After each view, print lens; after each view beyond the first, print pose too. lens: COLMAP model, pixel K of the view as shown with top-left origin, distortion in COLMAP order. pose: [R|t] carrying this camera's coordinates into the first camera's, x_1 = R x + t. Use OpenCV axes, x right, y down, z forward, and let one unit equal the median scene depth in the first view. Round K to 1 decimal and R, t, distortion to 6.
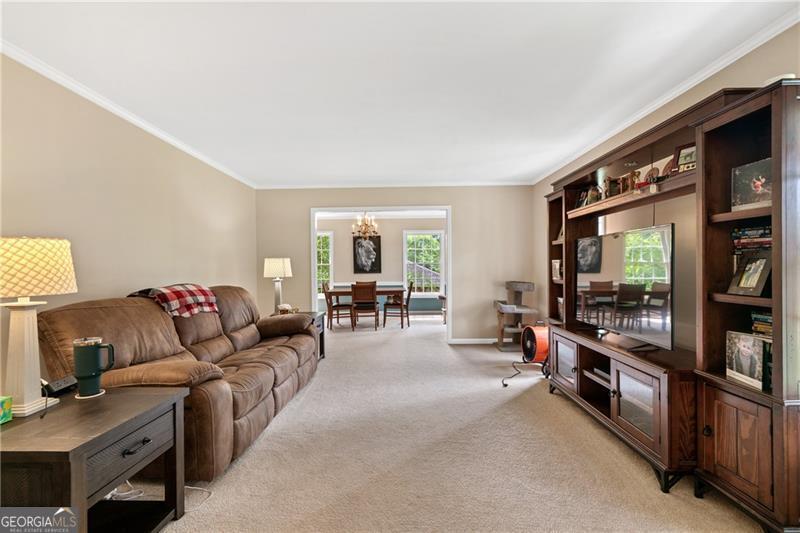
lens RADIAL K [[364.8, 0, 400.0], [0, 364.8, 269.1], [0, 0, 1]] dist [0.015268, -0.000095]
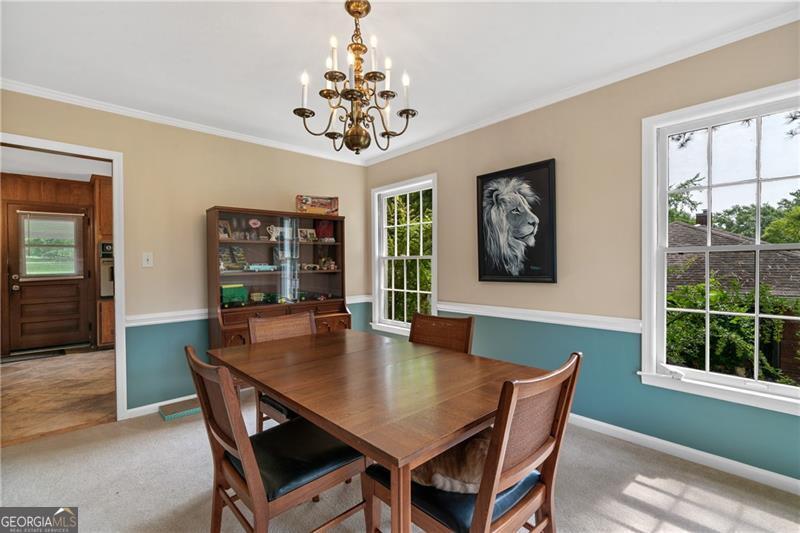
lens RADIAL K [[364.8, 0, 398.9], [0, 364.8, 265.3], [0, 0, 1]] dist [0.015268, -0.000095]
pose [[0.687843, 0.005264, -0.725840, 0.077620], [-0.005310, 0.999983, 0.002219, -0.003892], [0.725840, 0.002328, 0.687860, 0.699457]]
